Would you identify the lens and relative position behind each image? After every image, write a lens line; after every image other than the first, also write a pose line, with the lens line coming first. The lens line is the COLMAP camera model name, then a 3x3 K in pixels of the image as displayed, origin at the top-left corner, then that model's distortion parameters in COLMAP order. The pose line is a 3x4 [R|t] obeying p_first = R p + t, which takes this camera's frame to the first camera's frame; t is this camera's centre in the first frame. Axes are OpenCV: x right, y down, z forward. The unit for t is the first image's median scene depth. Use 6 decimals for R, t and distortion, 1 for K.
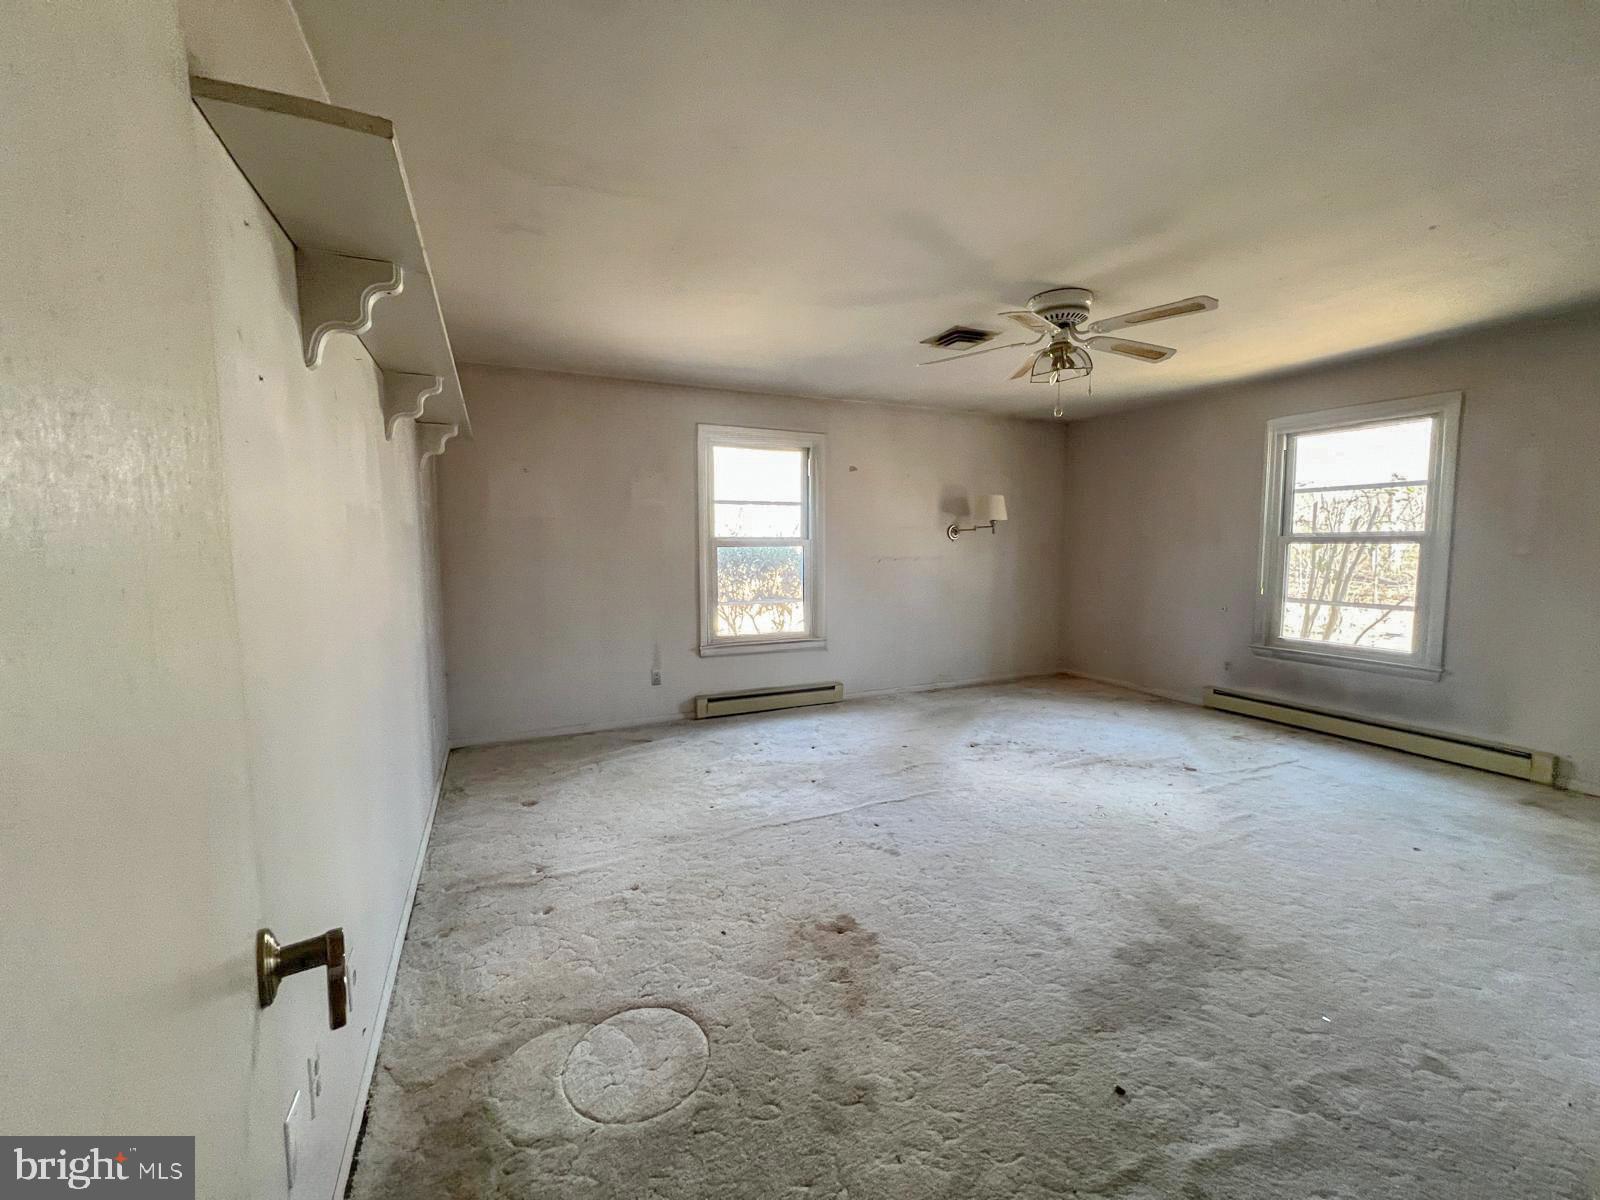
lens RADIAL K [[642.2, 0, 798.7], [0, 642.2, 594.7], [0, 0, 1]] dist [-0.000669, 0.000774]
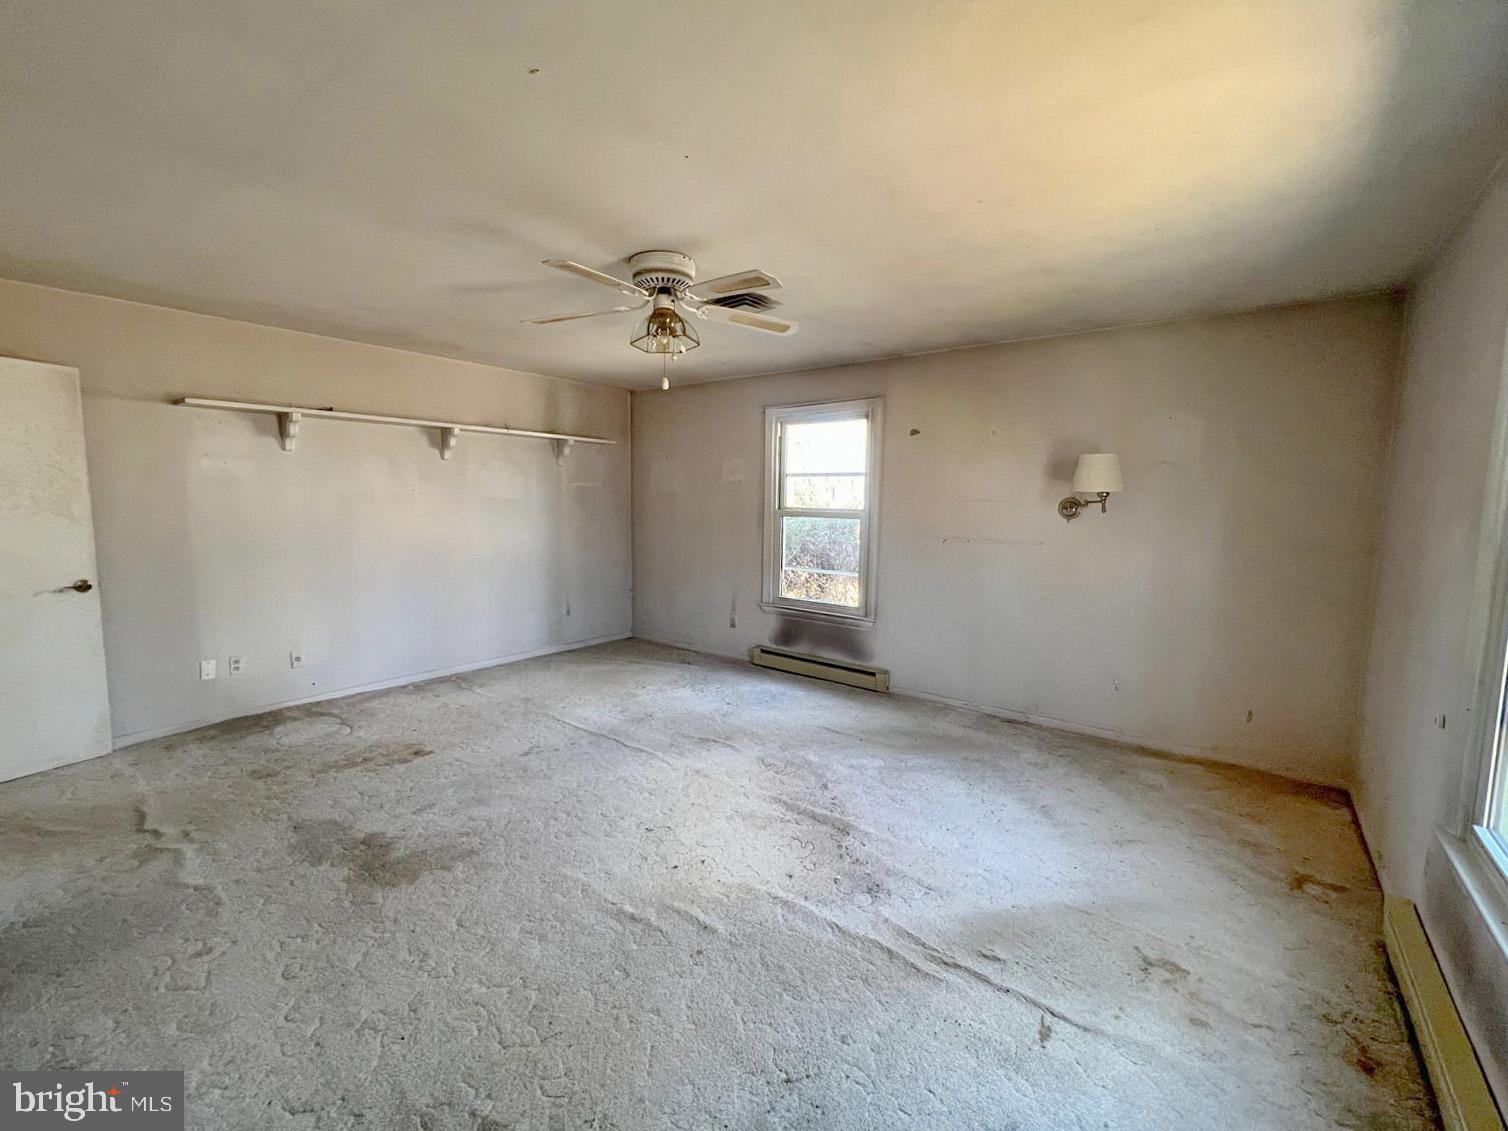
lens RADIAL K [[642.9, 0, 747.3], [0, 642.9, 566.1], [0, 0, 1]] dist [0.003332, 0.000035]
pose [[0.442673, 0.106119, -0.890382, 0.869071], [-0.088159, 0.993312, 0.074556, -0.068729], [0.892339, 0.045491, 0.449068, 0.470550]]
